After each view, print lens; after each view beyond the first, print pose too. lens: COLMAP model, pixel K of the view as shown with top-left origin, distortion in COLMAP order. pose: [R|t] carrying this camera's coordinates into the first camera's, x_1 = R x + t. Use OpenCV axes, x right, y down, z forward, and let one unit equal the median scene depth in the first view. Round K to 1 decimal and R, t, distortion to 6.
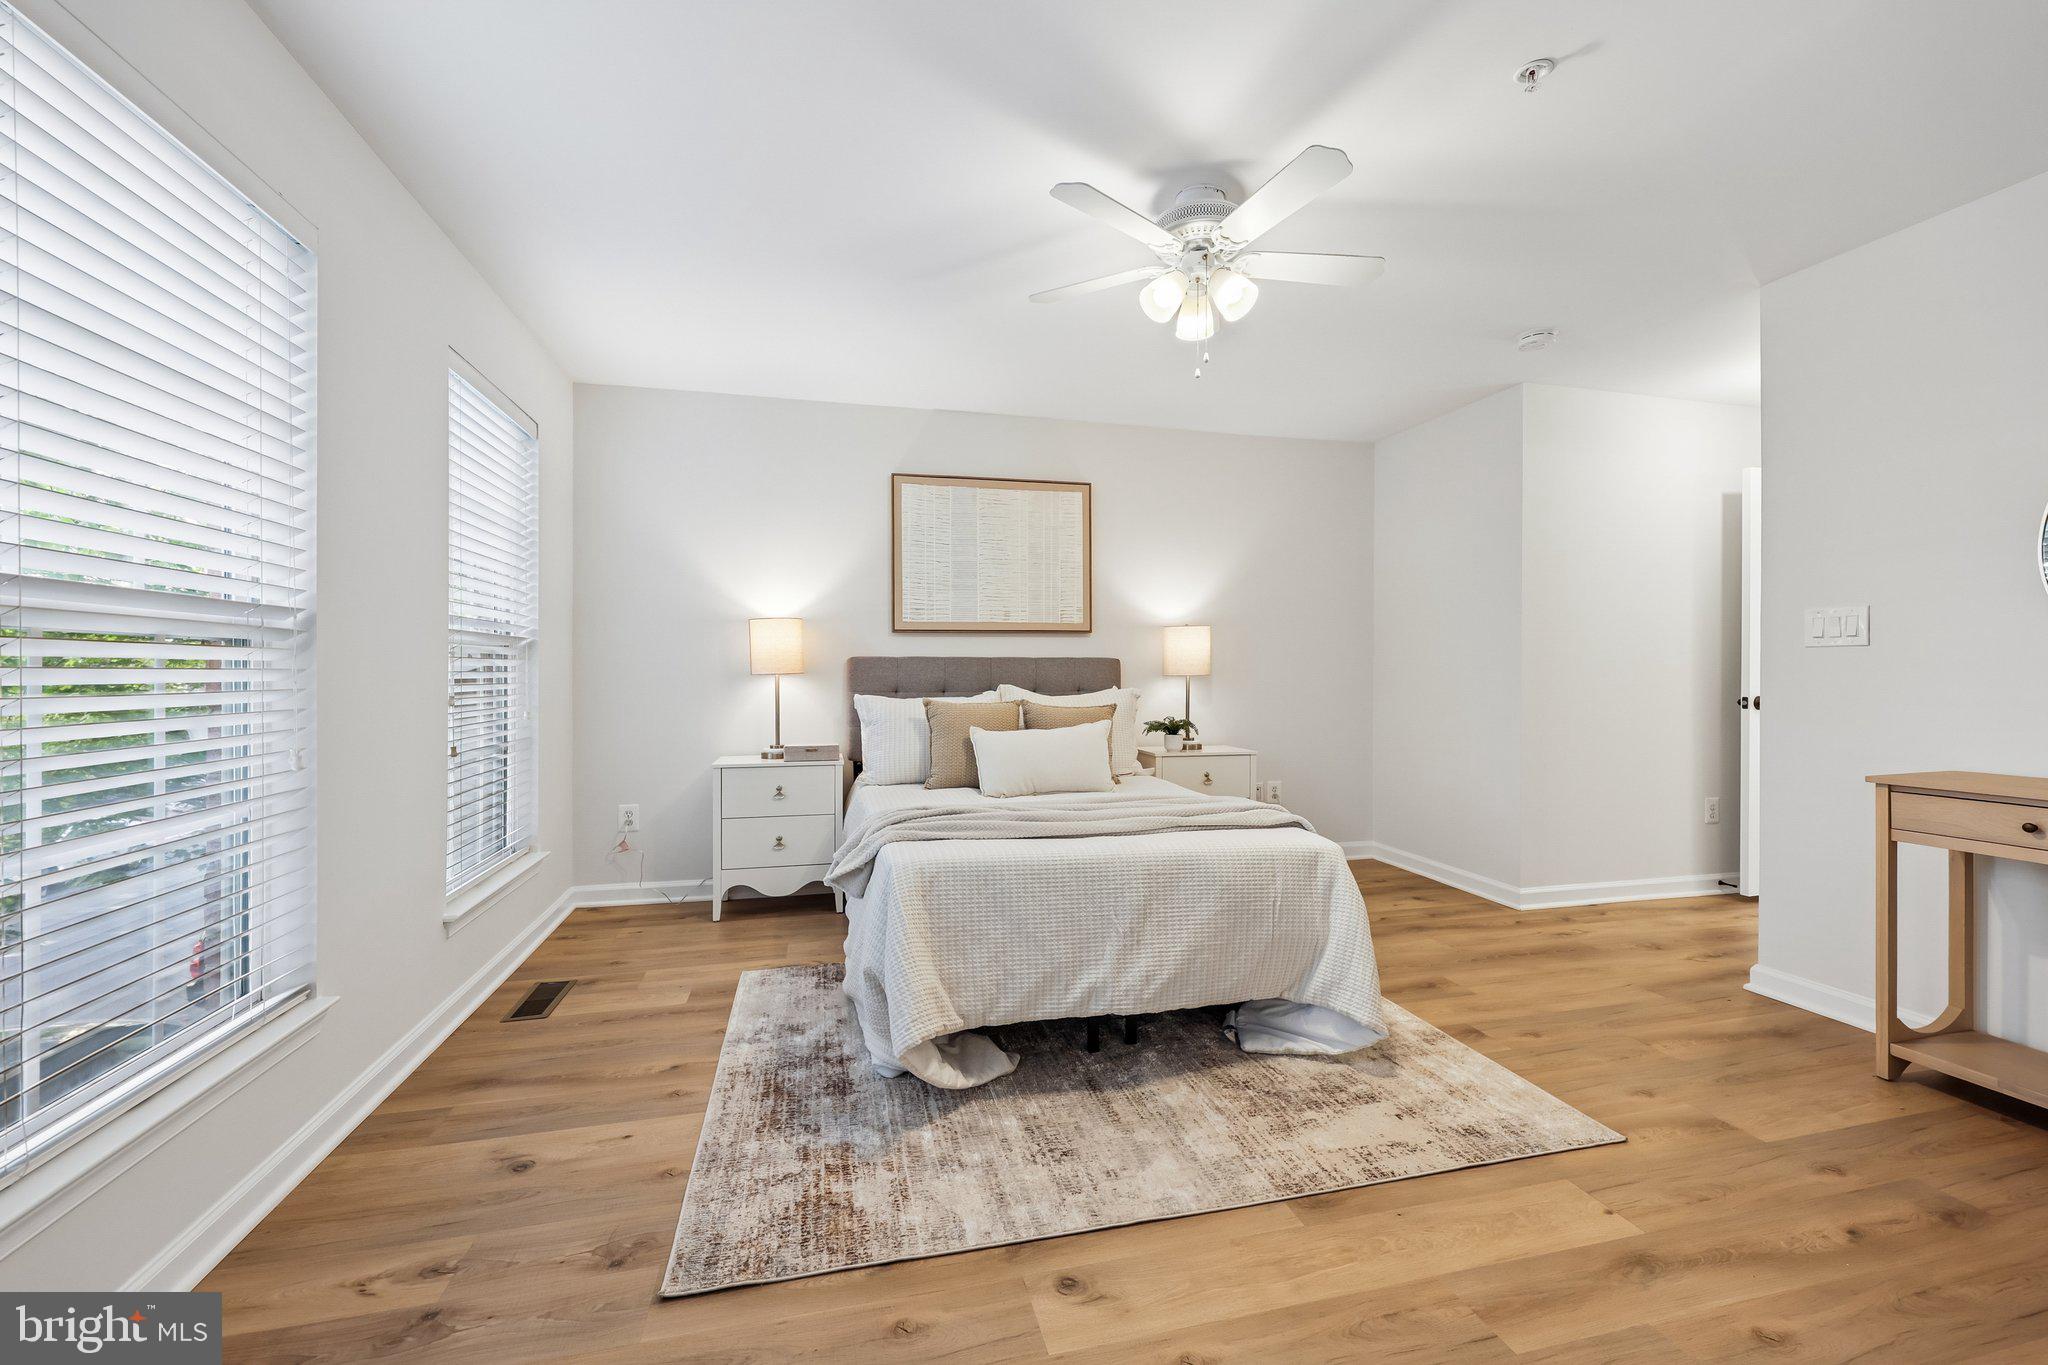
lens RADIAL K [[838.2, 0, 1022.9], [0, 838.2, 677.6], [0, 0, 1]] dist [-0.000486, 0.000442]
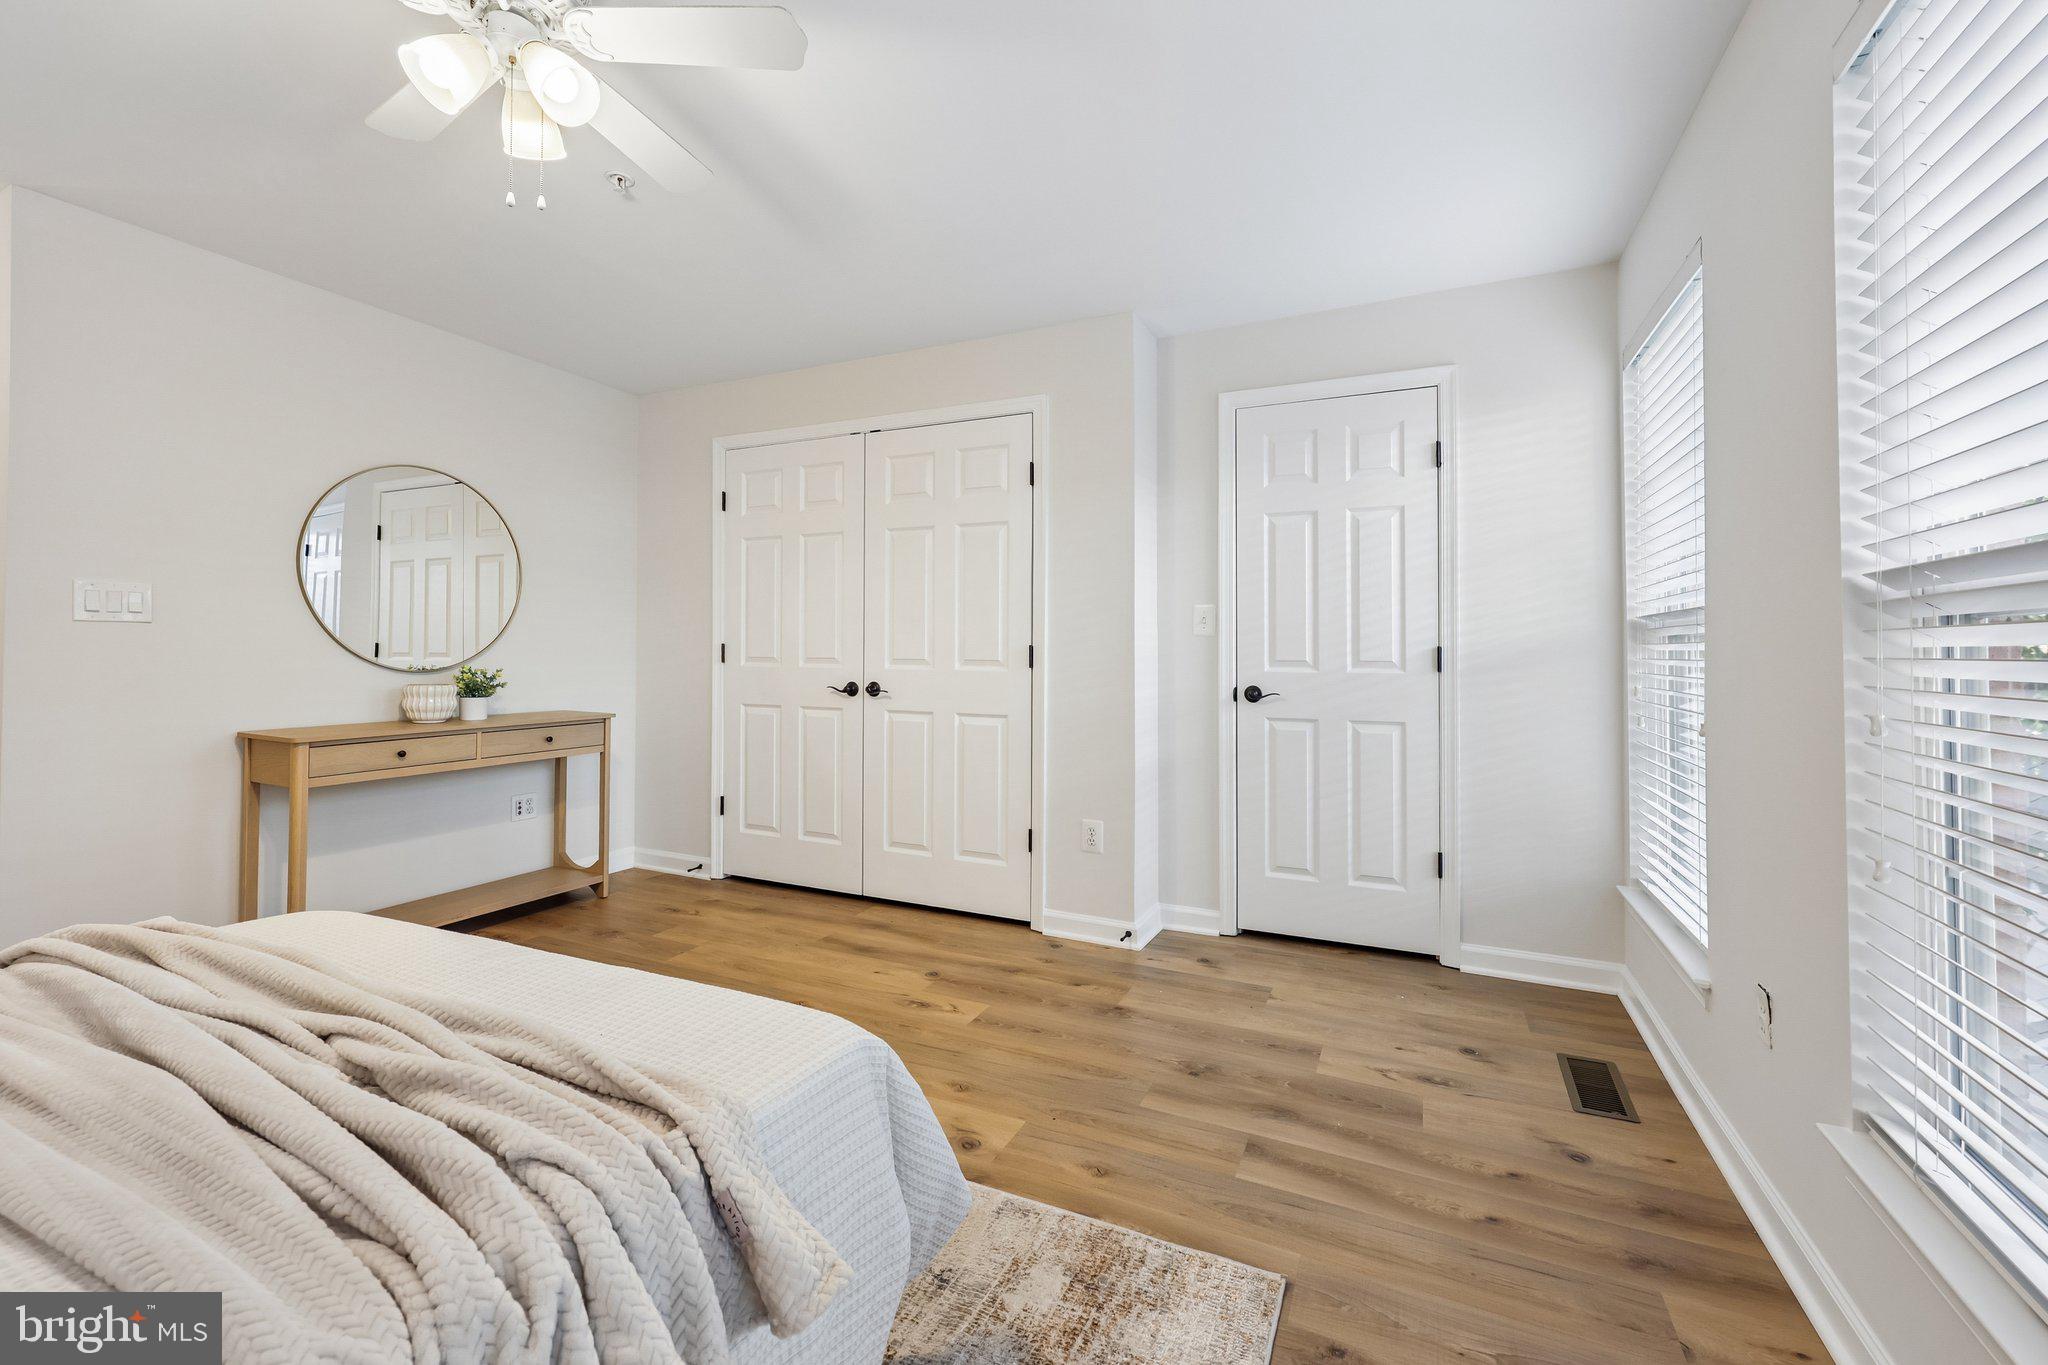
lens RADIAL K [[838.2, 0, 1018.9], [0, 838.2, 648.9], [0, 0, 1]] dist [-0.000486, 0.000442]
pose [[-0.777947, 0.003321, 0.628322, -0.794967], [-0.002082, 0.999967, -0.007863, -0.012968], [-0.628327, -0.007425, -0.777914, 1.931452]]
